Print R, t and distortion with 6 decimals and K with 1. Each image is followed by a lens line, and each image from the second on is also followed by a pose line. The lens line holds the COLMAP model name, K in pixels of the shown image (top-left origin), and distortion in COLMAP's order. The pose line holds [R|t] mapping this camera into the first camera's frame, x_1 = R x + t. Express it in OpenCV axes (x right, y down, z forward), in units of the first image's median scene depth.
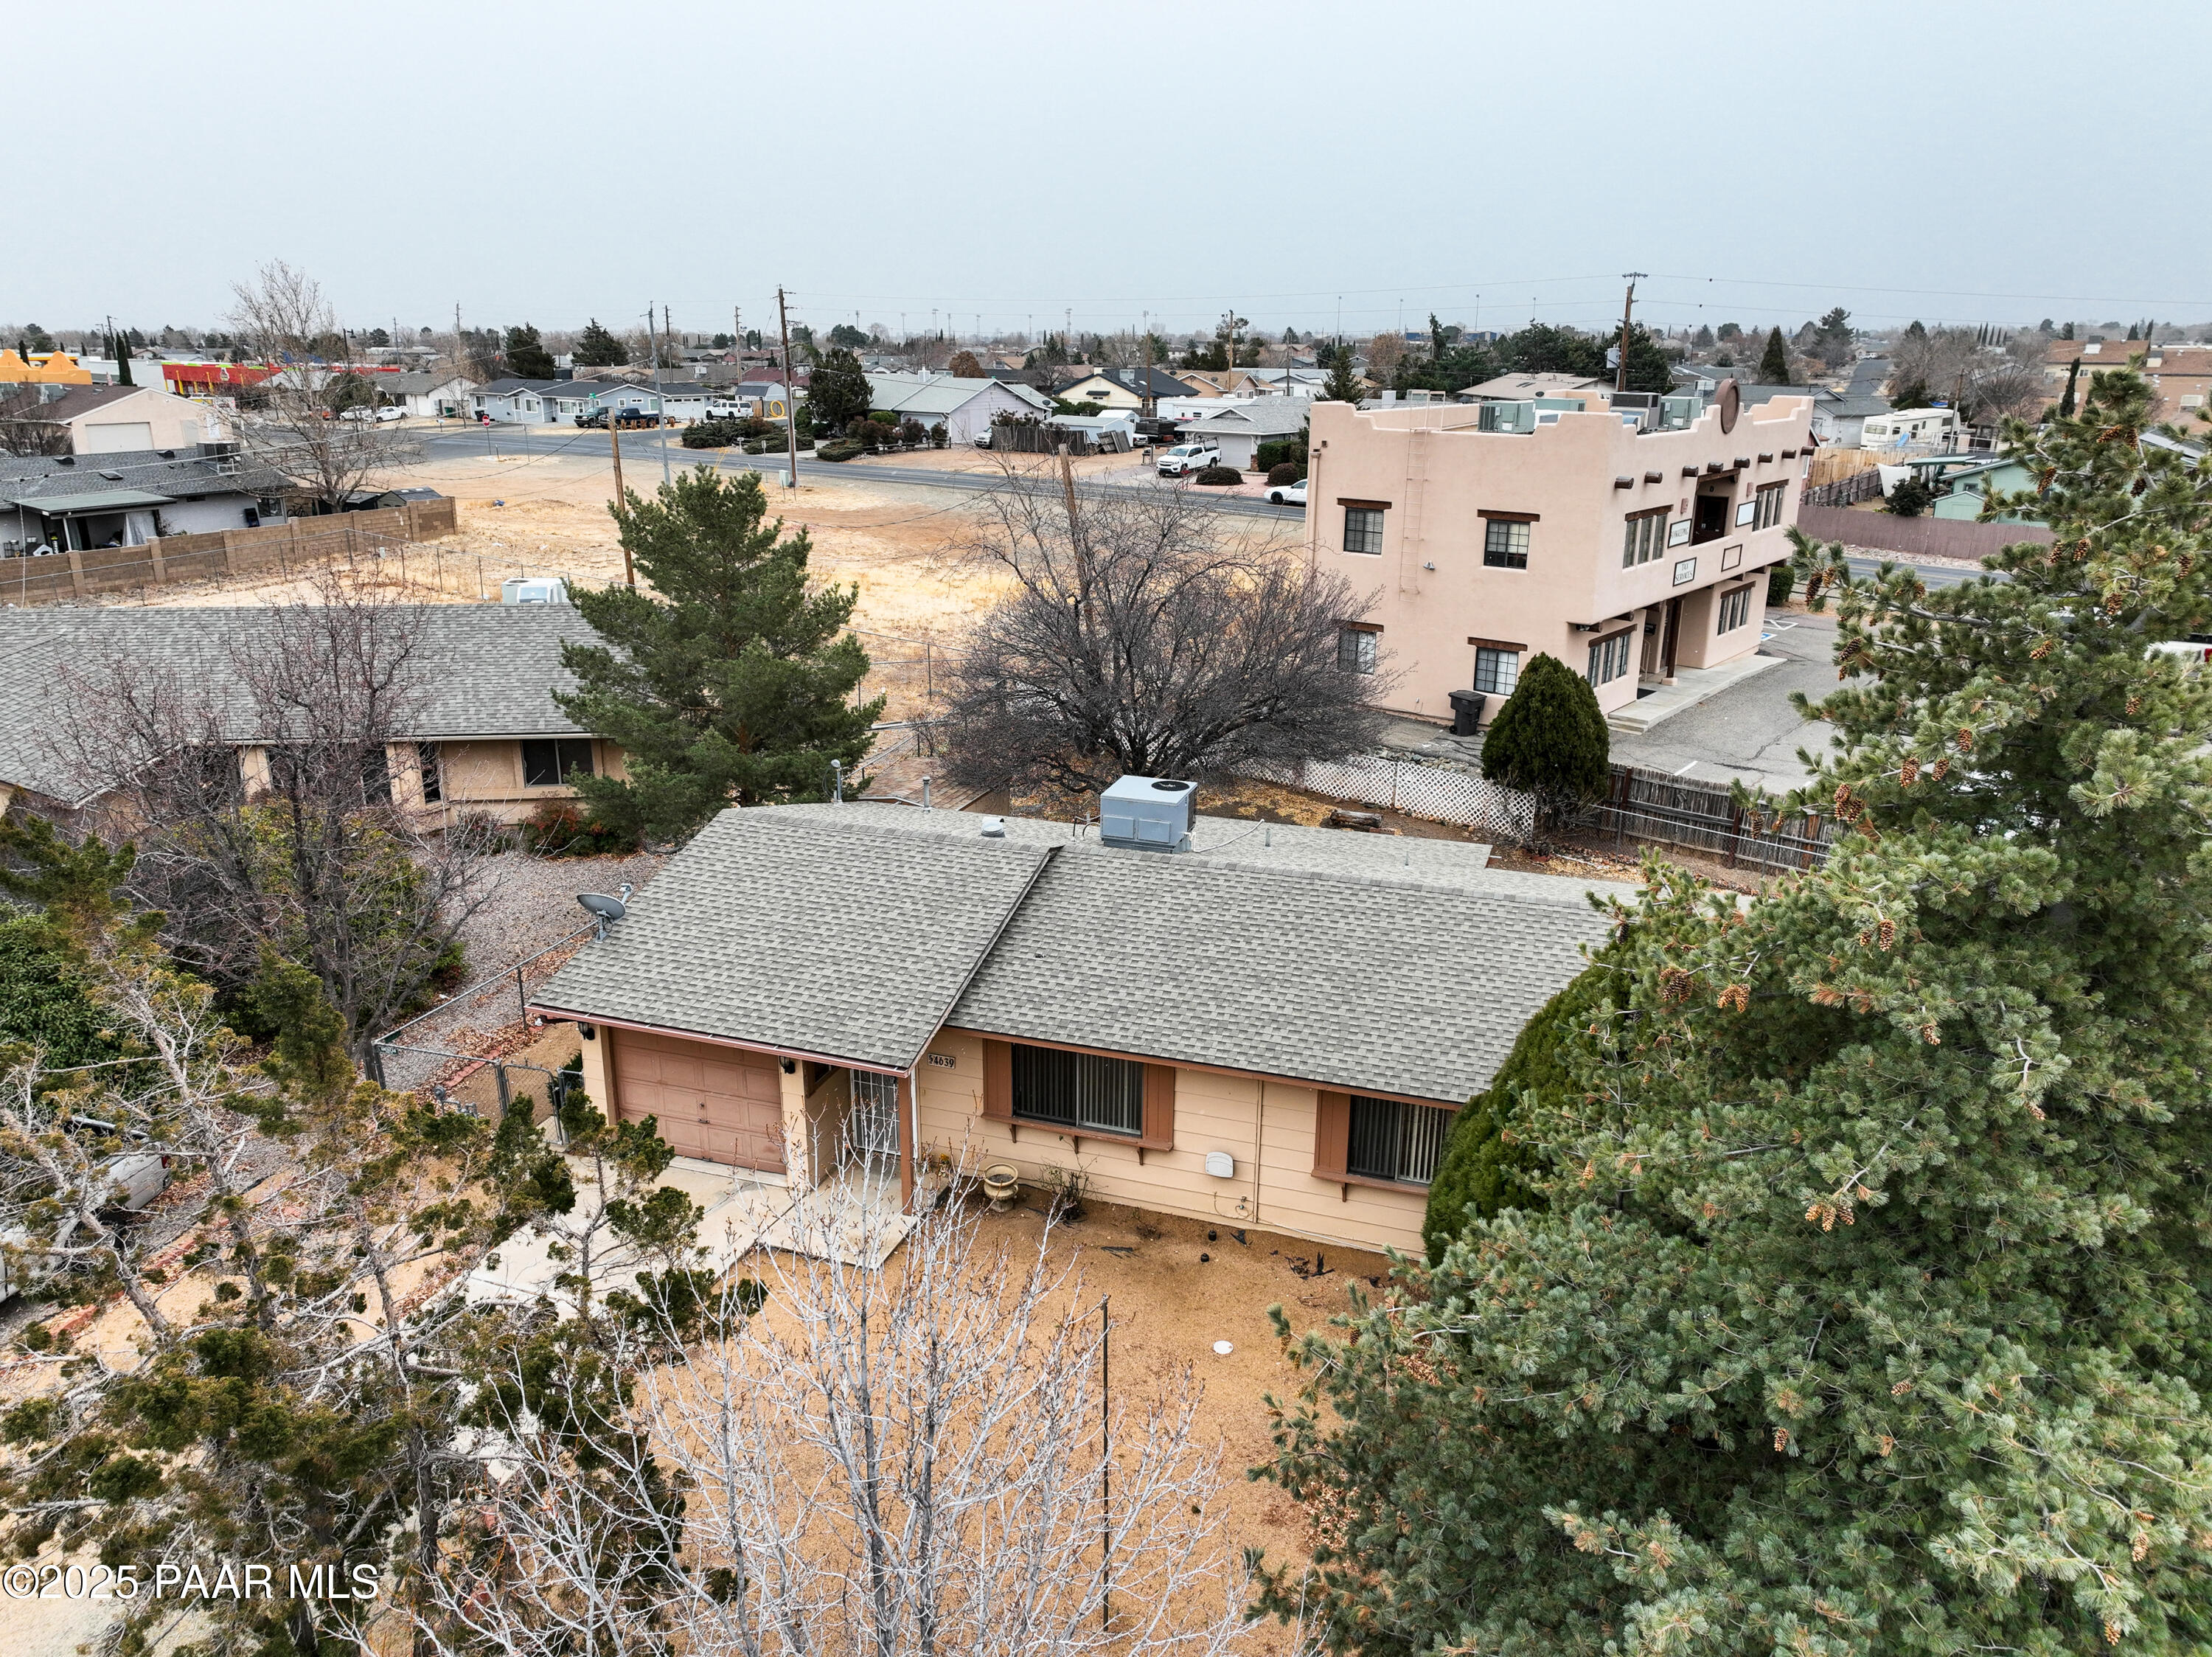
lens RADIAL K [[1558.1, 0, 1105.1], [0, 1558.1, 826.3], [0, 0, 1]] dist [0.001972, 0.011200]
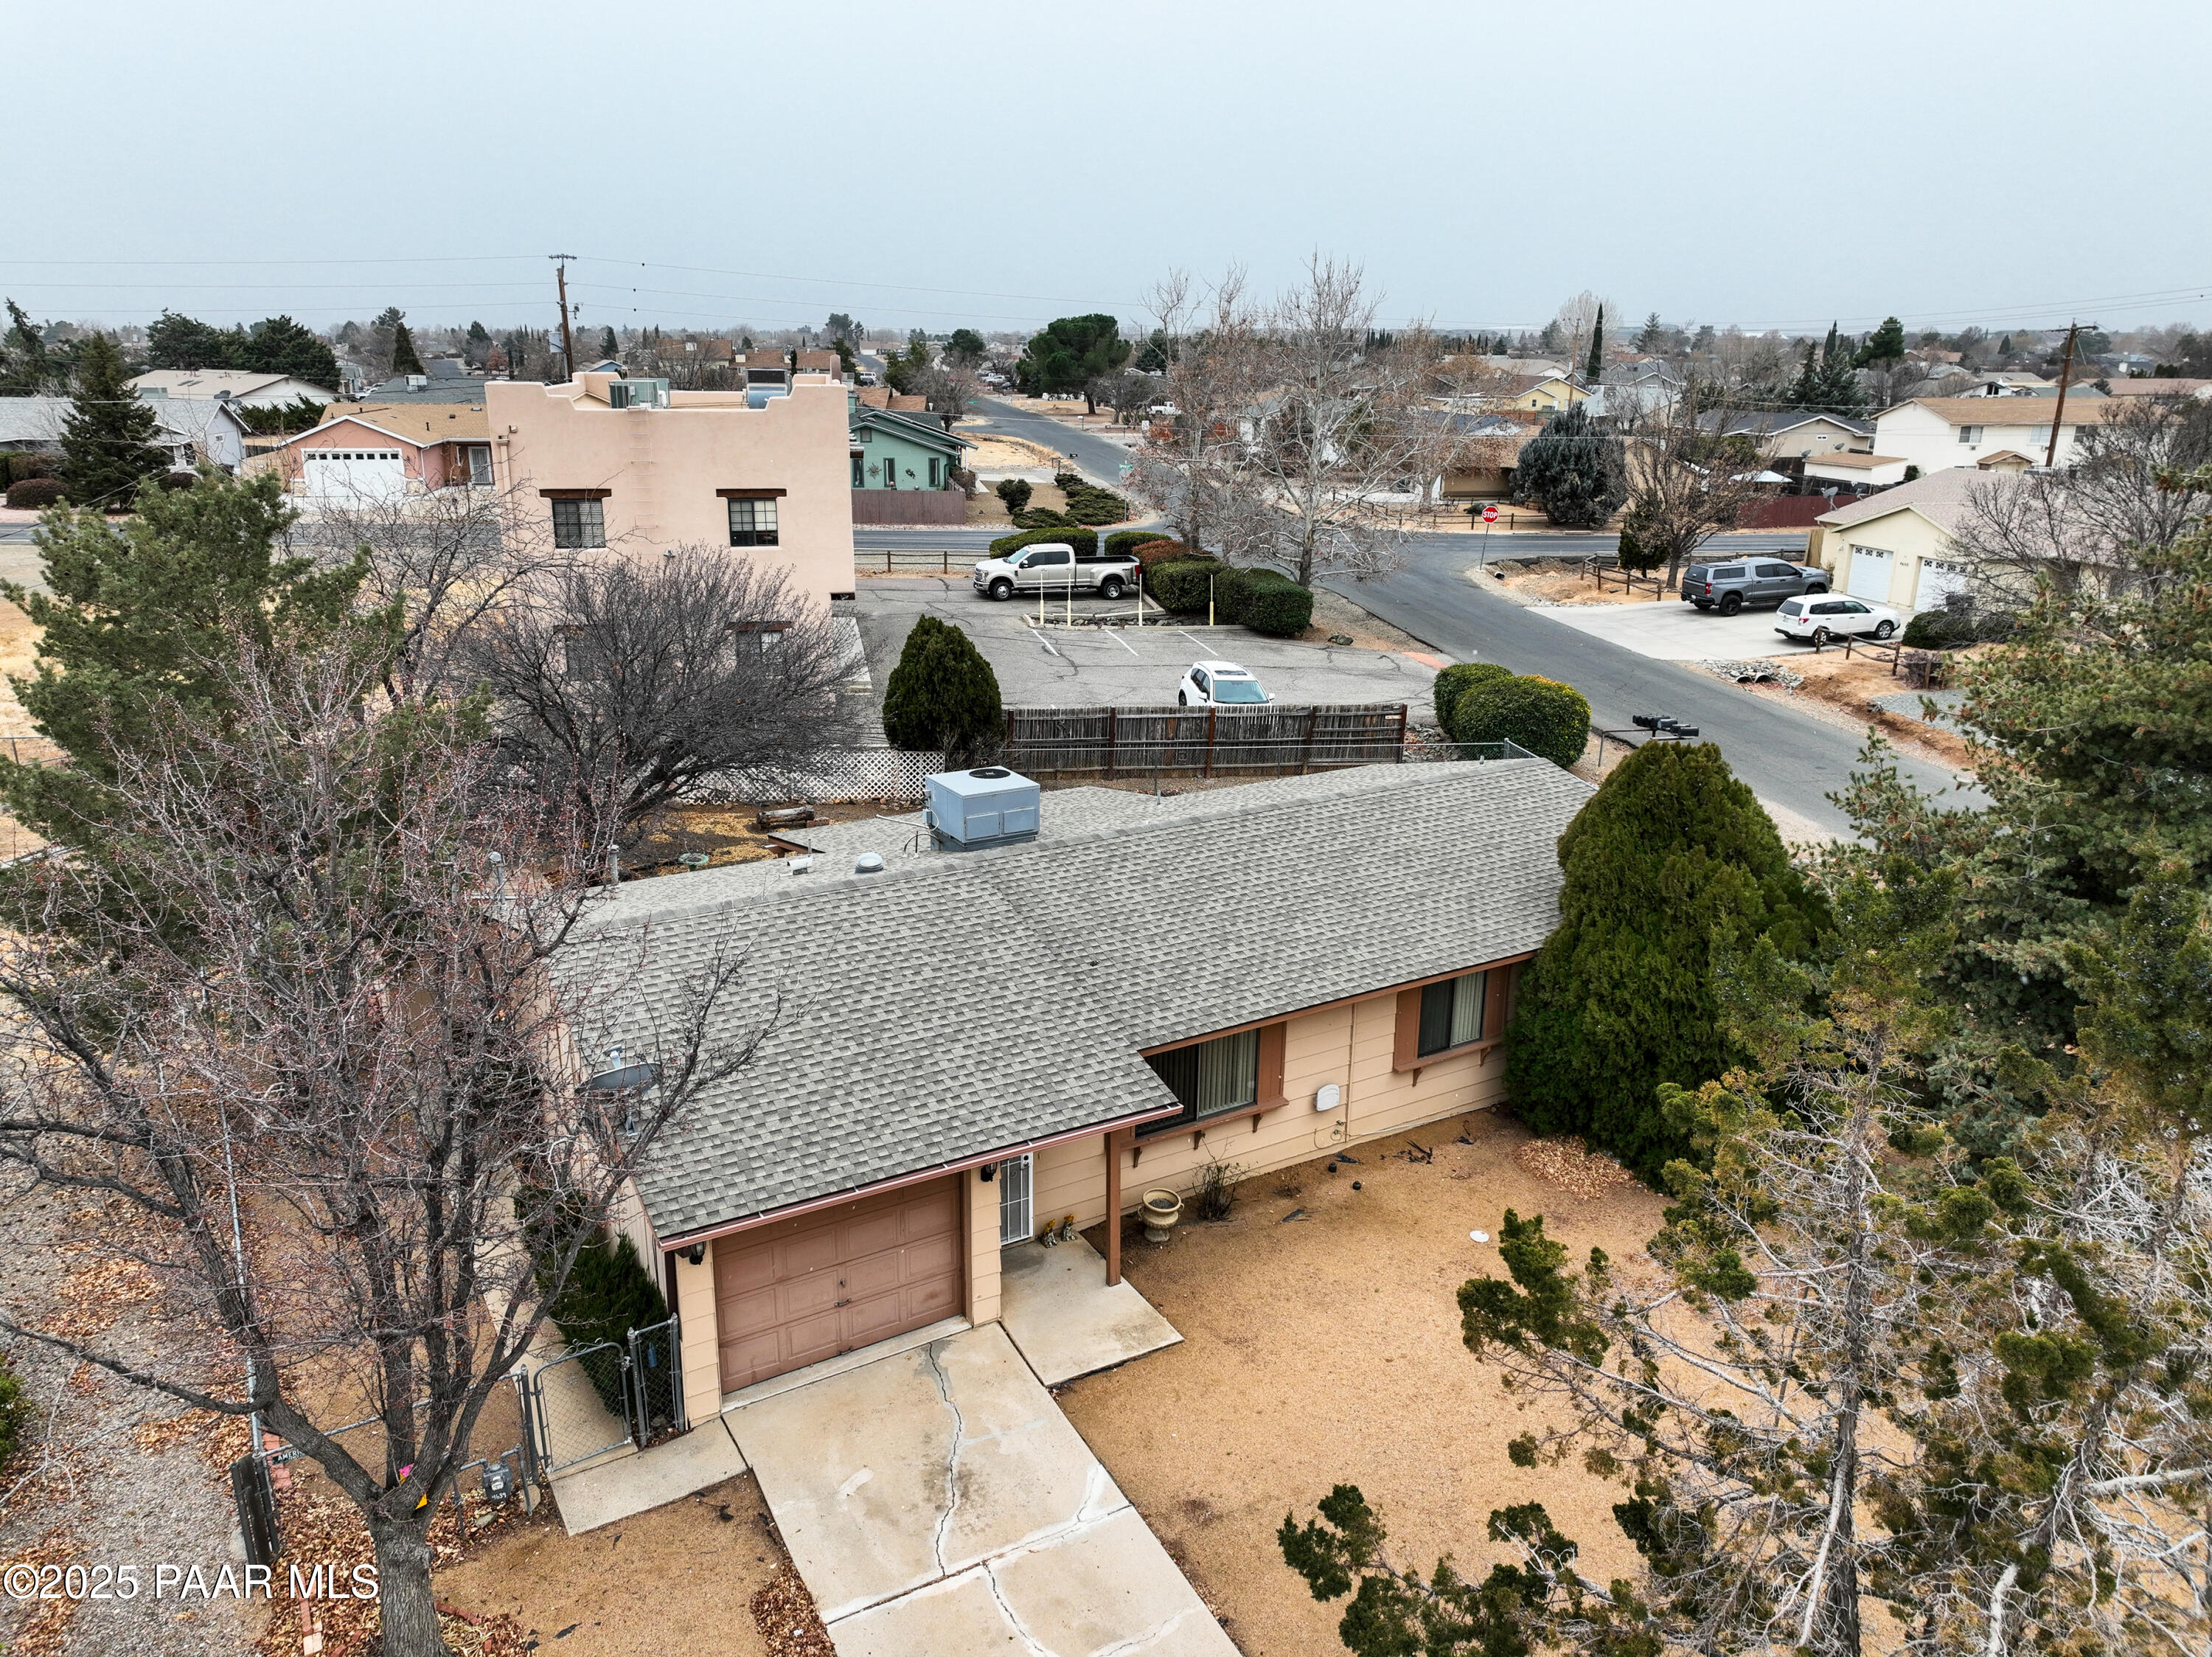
lens RADIAL K [[1558.1, 0, 1104.3], [0, 1558.1, 829.4], [0, 0, 1]] dist [0.001972, 0.011200]
pose [[0.651582, -0.224866, 0.724484, -0.584247], [0.224621, 0.969417, 0.098870, -0.069289], [-0.724560, 0.098312, 0.682164, 0.322432]]
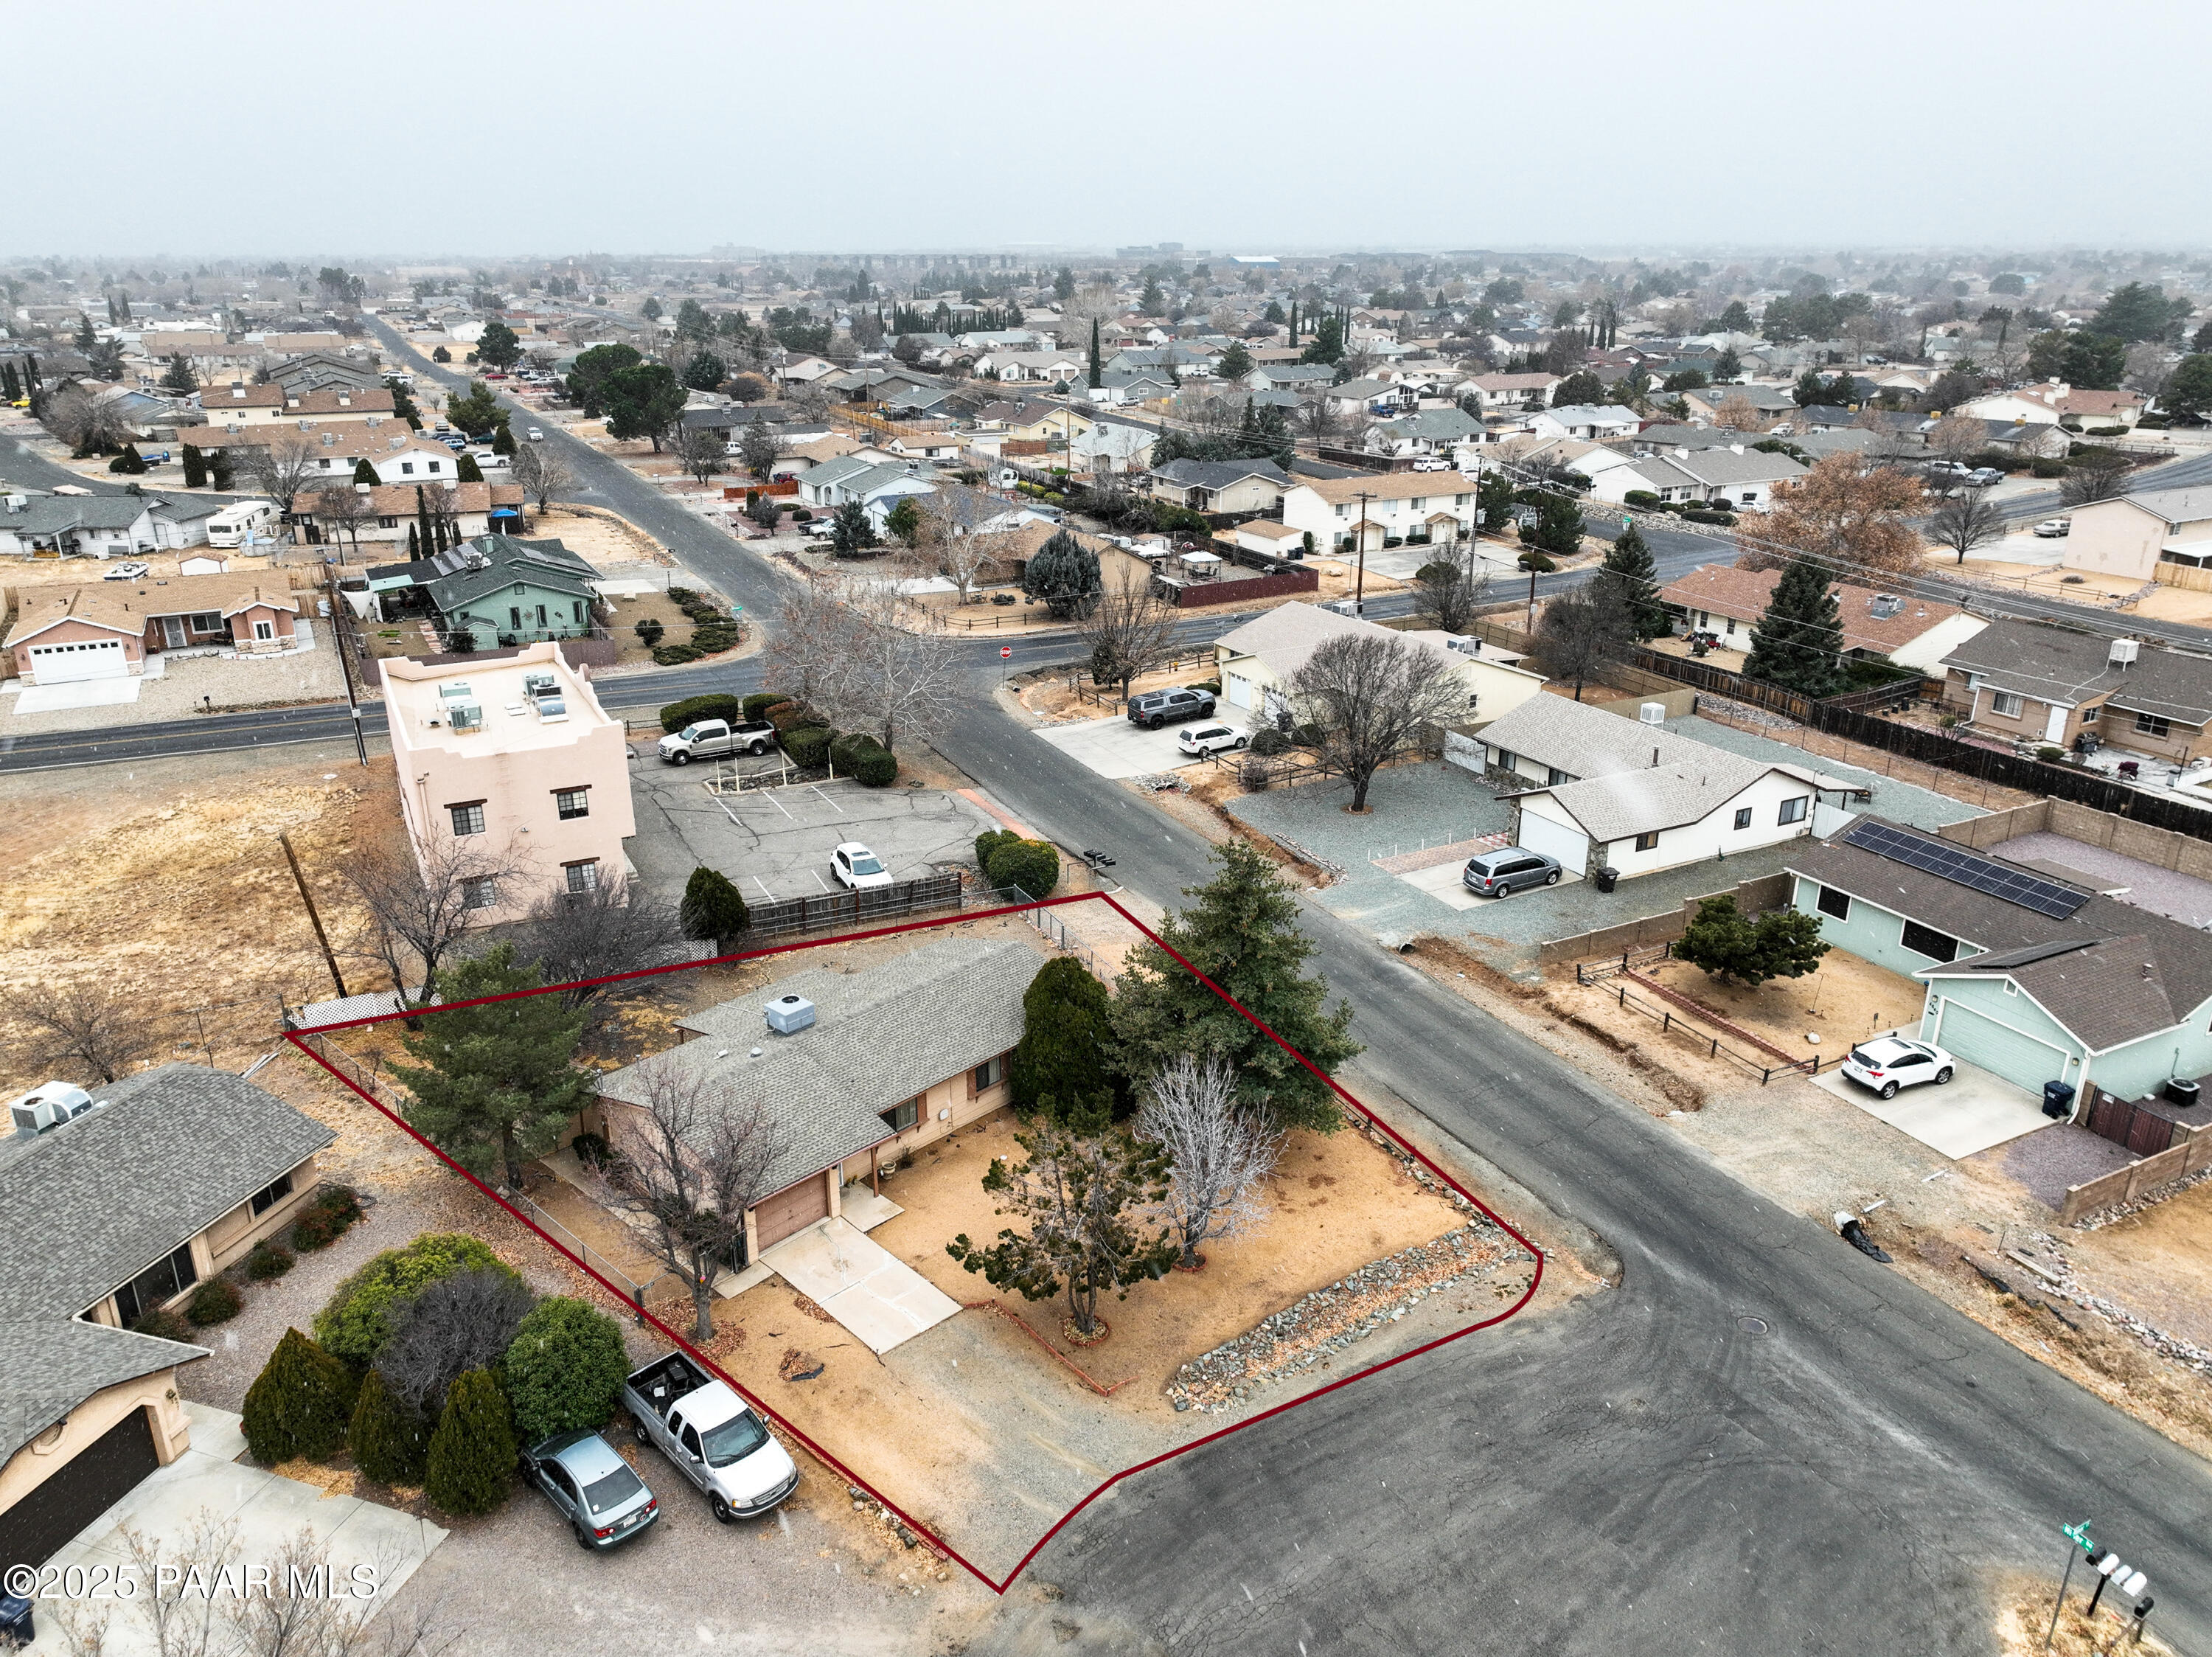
lens RADIAL K [[1558.1, 0, 1110.4], [0, 1558.1, 836.9], [0, 0, 1]] dist [0.001972, 0.011200]
pose [[0.406760, -0.327433, 0.852839, -1.569050], [0.279538, 0.933391, 0.225035, -0.606701], [-0.869716, 0.146865, 0.471196, -0.465572]]
